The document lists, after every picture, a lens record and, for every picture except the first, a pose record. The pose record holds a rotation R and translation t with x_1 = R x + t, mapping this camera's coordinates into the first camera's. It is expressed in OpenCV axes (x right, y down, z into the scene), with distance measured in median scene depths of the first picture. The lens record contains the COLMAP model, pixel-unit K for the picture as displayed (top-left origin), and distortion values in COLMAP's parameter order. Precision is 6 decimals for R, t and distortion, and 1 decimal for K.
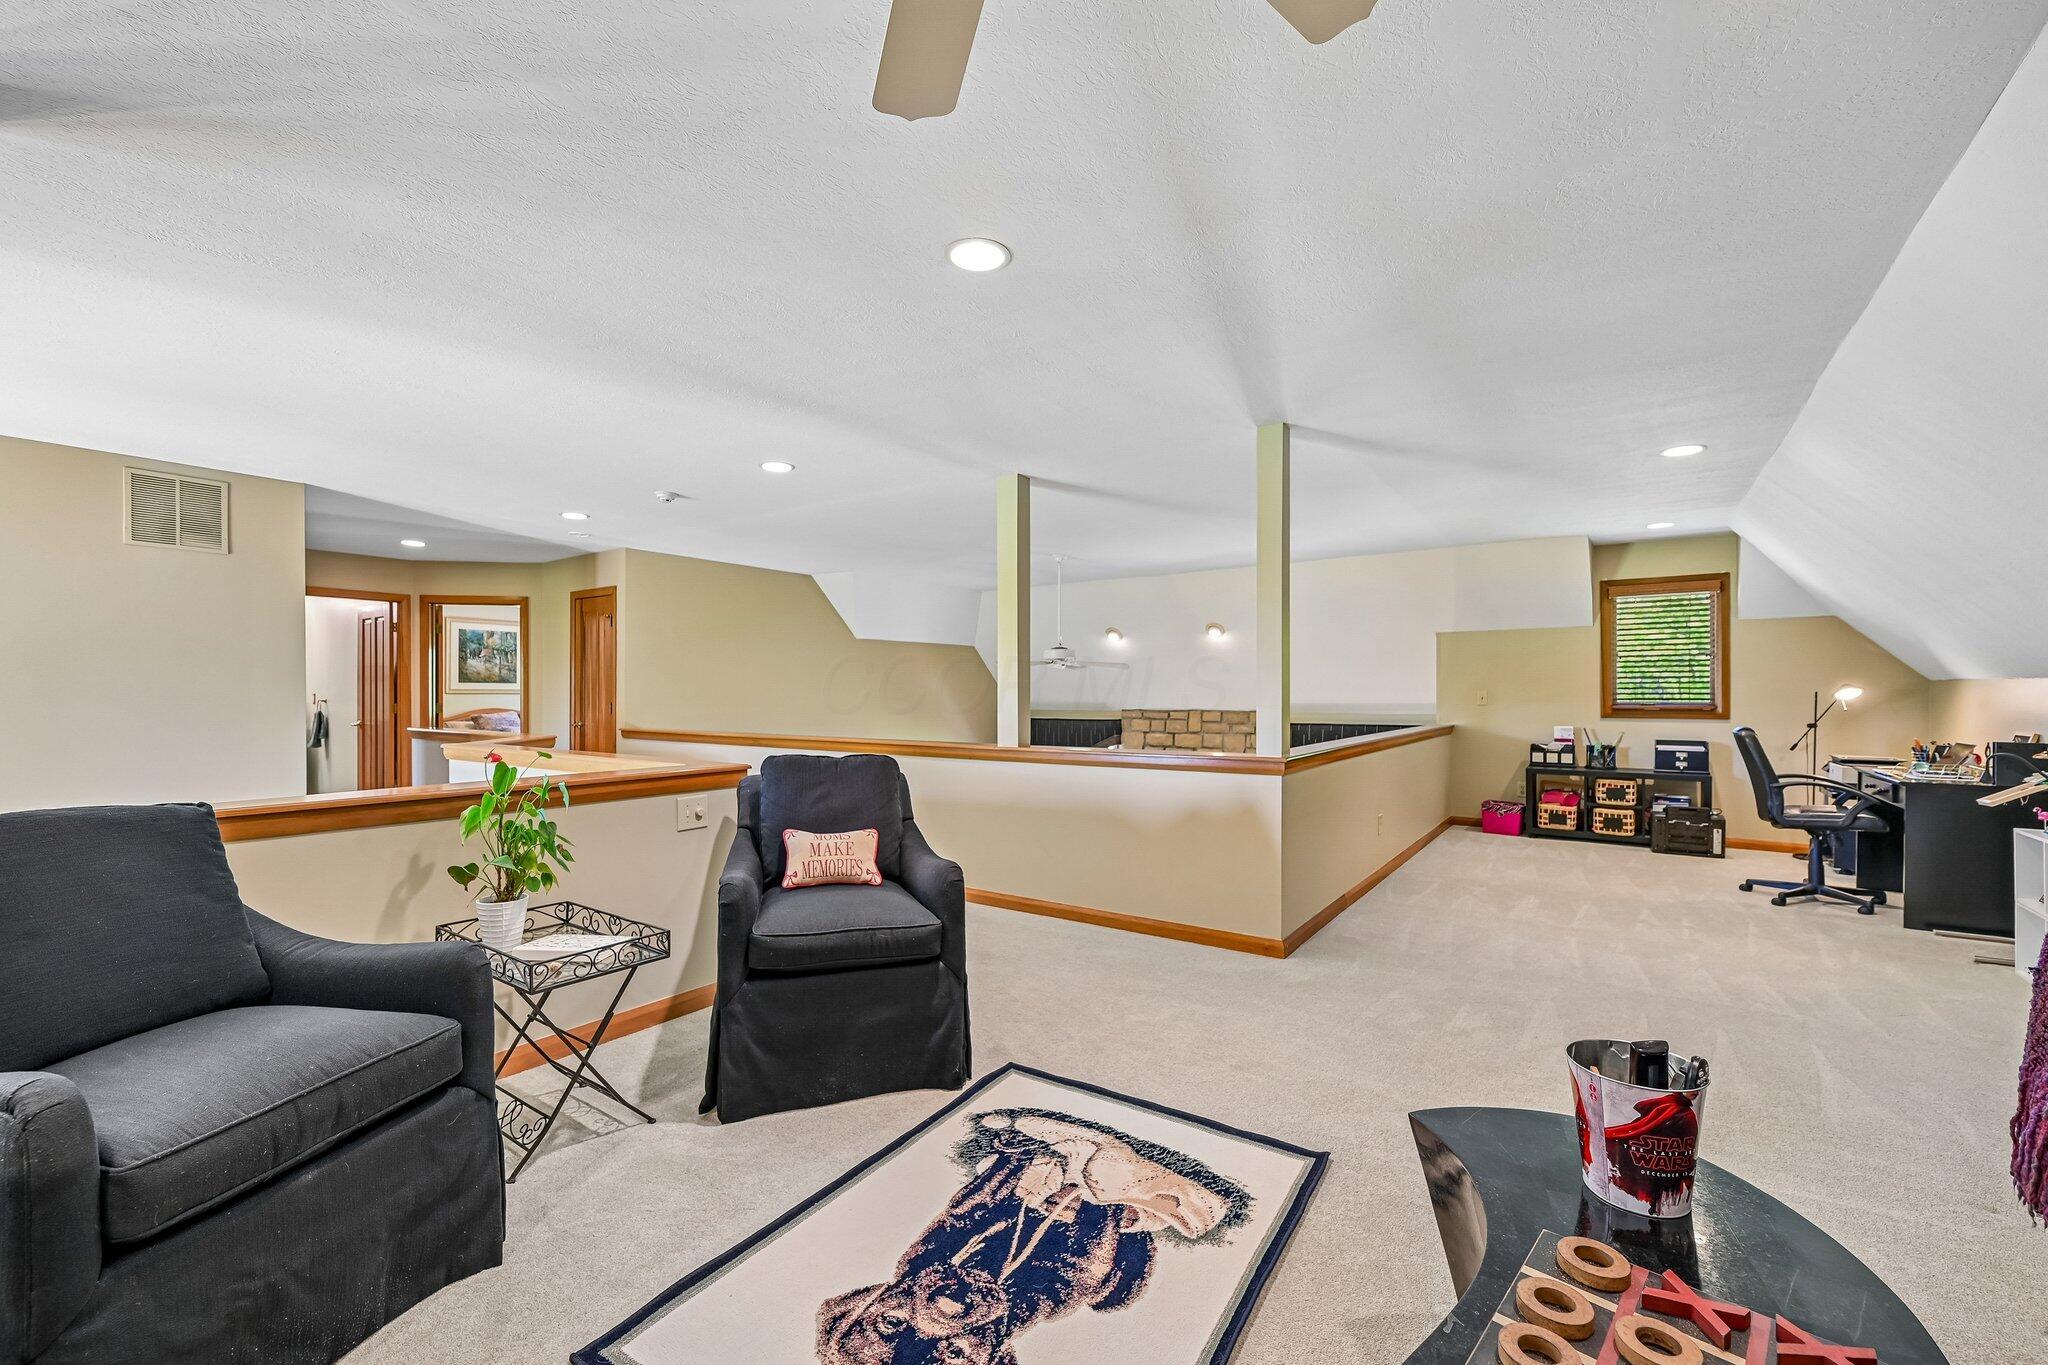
lens RADIAL K [[826.3, 0, 1028.8], [0, 826.3, 698.2], [0, 0, 1]] dist [-0.005976, -0.000210]
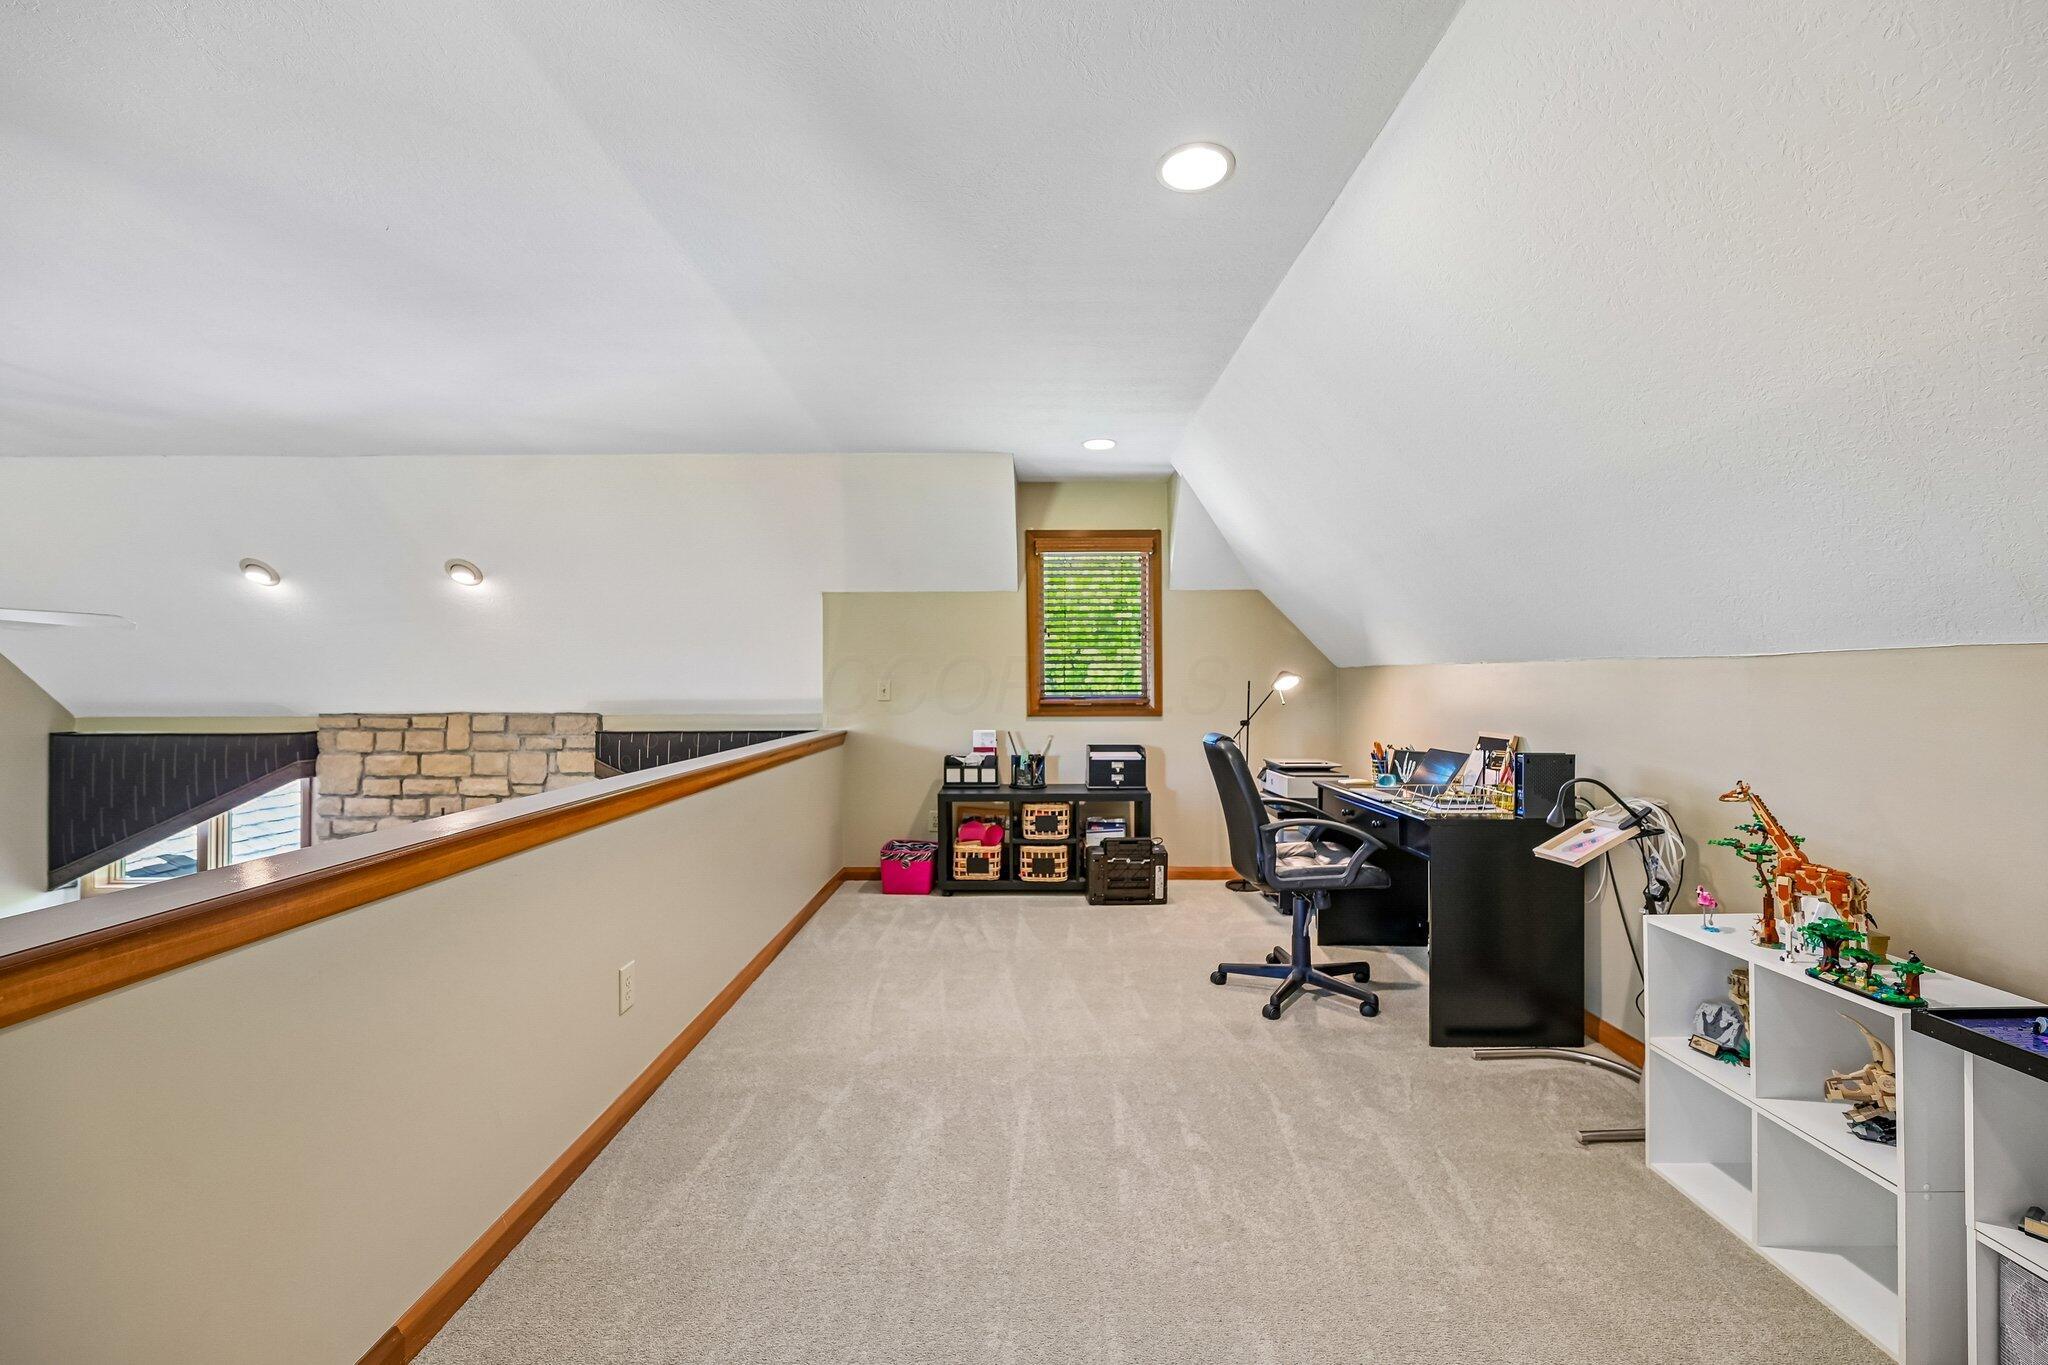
lens RADIAL K [[826.3, 0, 1029.6], [0, 826.3, 684.5], [0, 0, 1]] dist [-0.005976, -0.000210]
pose [[0.810012, -0.001238, 0.586412, 0.271613], [0.005451, 0.999970, -0.005419, -0.001101], [-0.586388, 0.007586, 0.809995, 0.413193]]
